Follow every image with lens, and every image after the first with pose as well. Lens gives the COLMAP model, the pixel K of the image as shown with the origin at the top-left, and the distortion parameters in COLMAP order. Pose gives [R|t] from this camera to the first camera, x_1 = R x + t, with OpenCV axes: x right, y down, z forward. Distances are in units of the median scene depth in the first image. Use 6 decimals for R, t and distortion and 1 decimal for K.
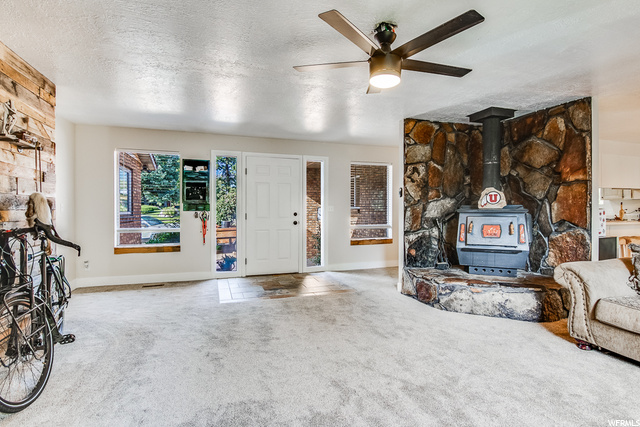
lens RADIAL K [[328.6, 0, 318.6], [0, 328.6, 210.9], [0, 0, 1]] dist [0.000013, 0.000185]
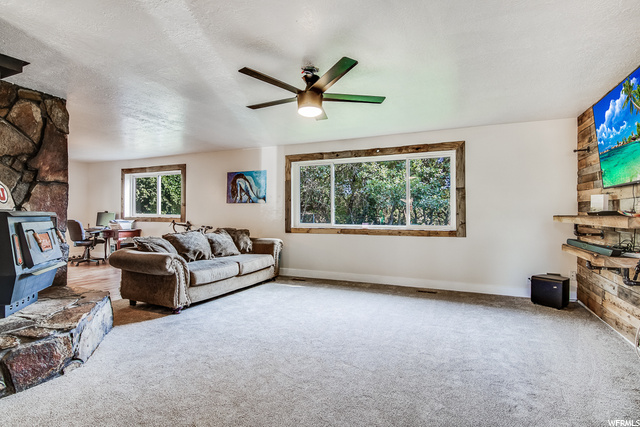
lens RADIAL K [[328.6, 0, 317.9], [0, 328.6, 213.4], [0, 0, 1]] dist [0.000013, 0.000185]
pose [[-0.705965, -0.003668, 0.708237, -0.410578], [0.002605, 0.999966, 0.007775, -0.005414], [-0.708242, 0.007334, -0.705932, 1.108736]]
